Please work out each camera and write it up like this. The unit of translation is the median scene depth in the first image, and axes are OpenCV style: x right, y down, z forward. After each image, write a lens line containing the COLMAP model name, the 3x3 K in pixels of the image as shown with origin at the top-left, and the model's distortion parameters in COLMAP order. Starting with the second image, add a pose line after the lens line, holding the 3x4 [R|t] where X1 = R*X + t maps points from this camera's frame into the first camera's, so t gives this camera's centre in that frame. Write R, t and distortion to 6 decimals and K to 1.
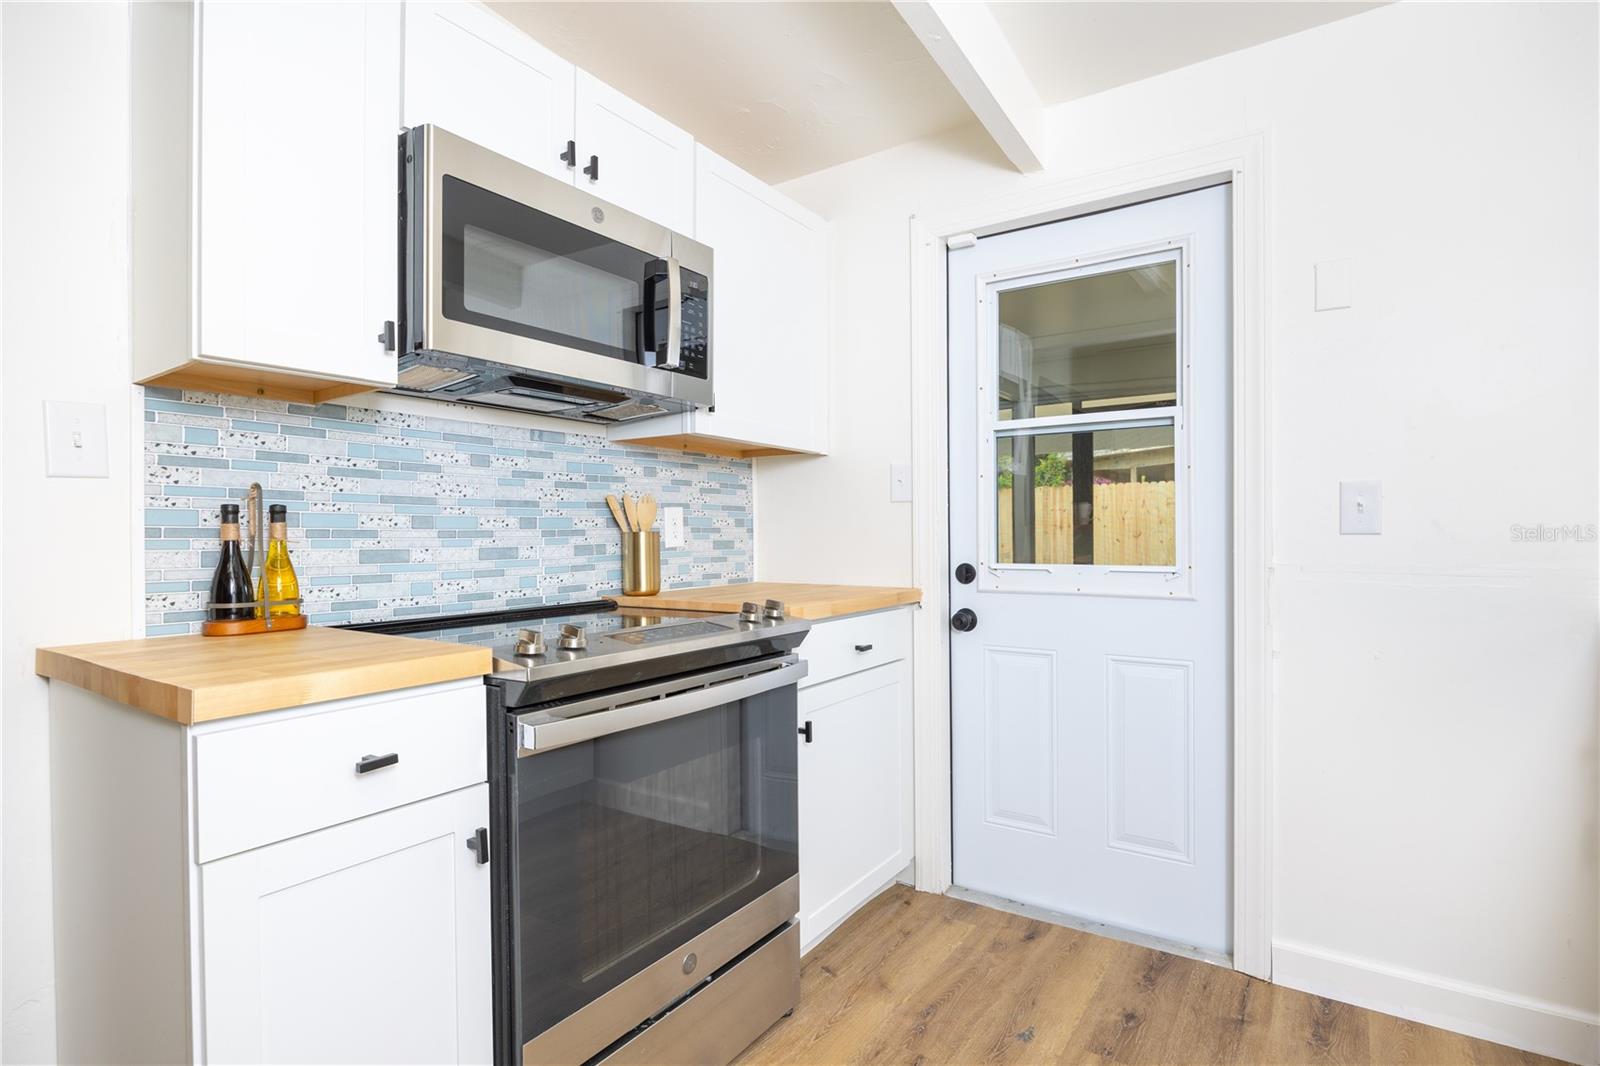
lens RADIAL K [[802.4, 0, 800.6], [0, 802.4, 534.1], [0, 0, 1]] dist [-0.002178, 0.000614]
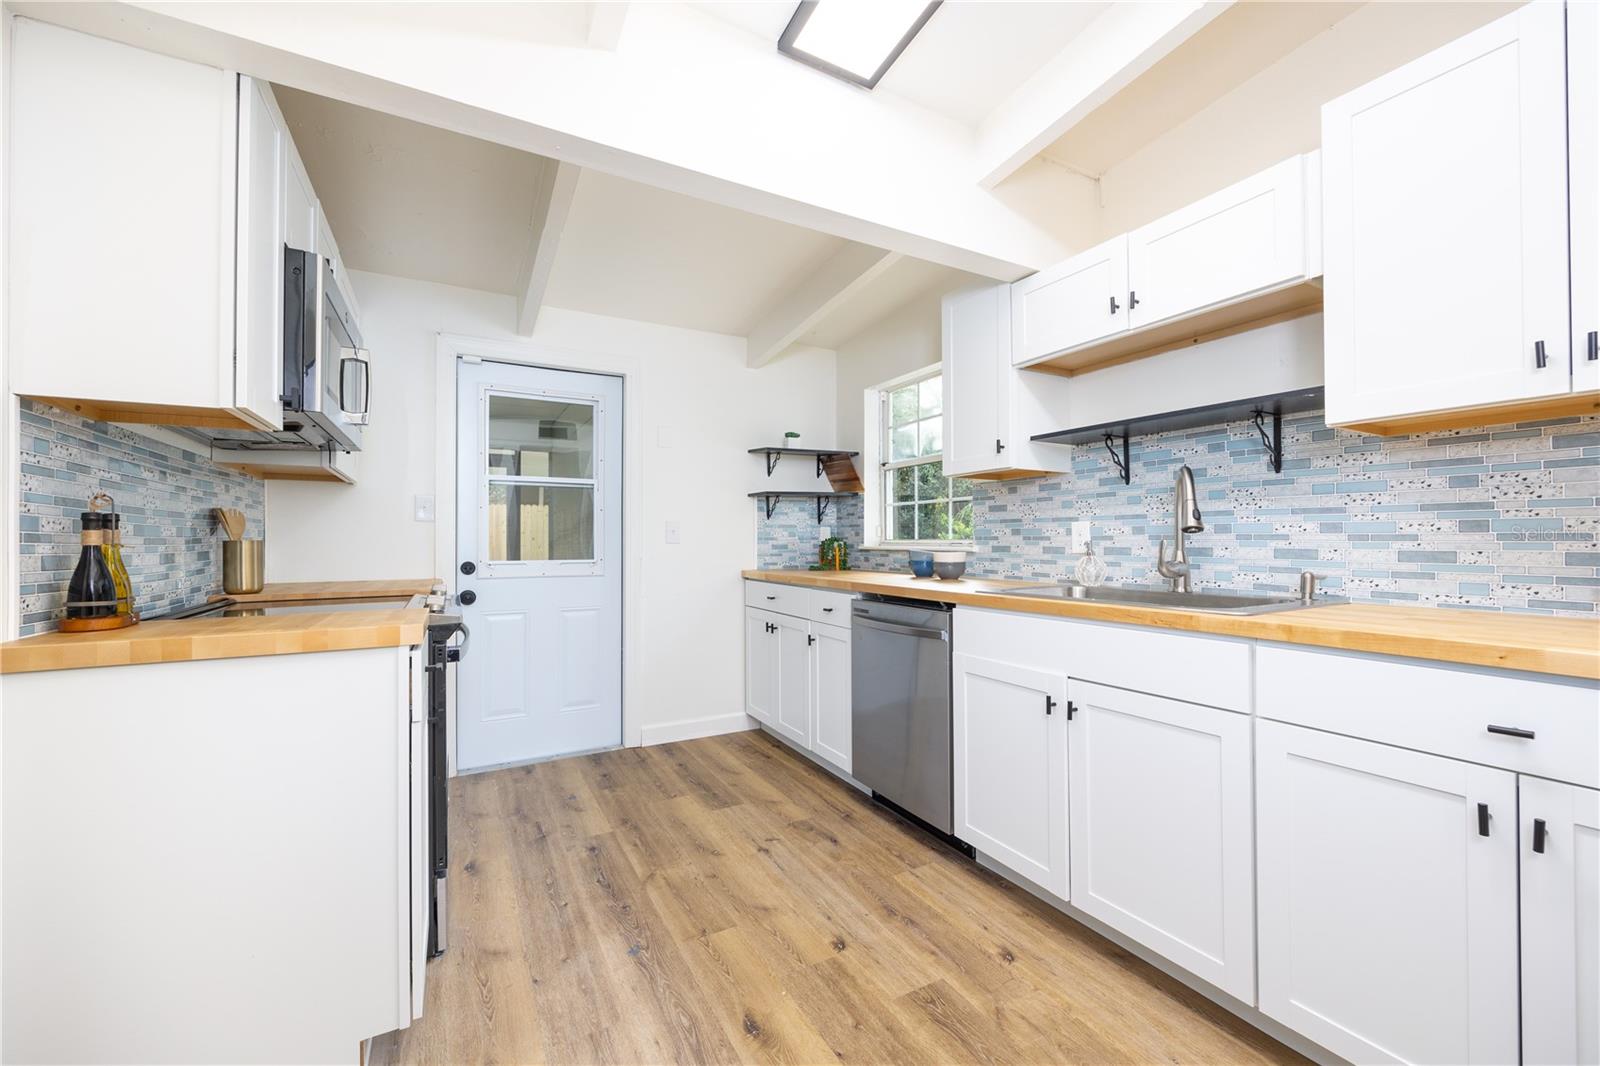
lens RADIAL K [[635.2, 0, 801.0], [0, 635.2, 535.9], [0, 0, 1]] dist [0.000450, 0.000001]
pose [[0.465590, 0.011284, 0.884928, -0.715979], [0.003409, 0.999888, -0.014543, 0.007582], [-0.884994, 0.009788, 0.465500, -0.193492]]
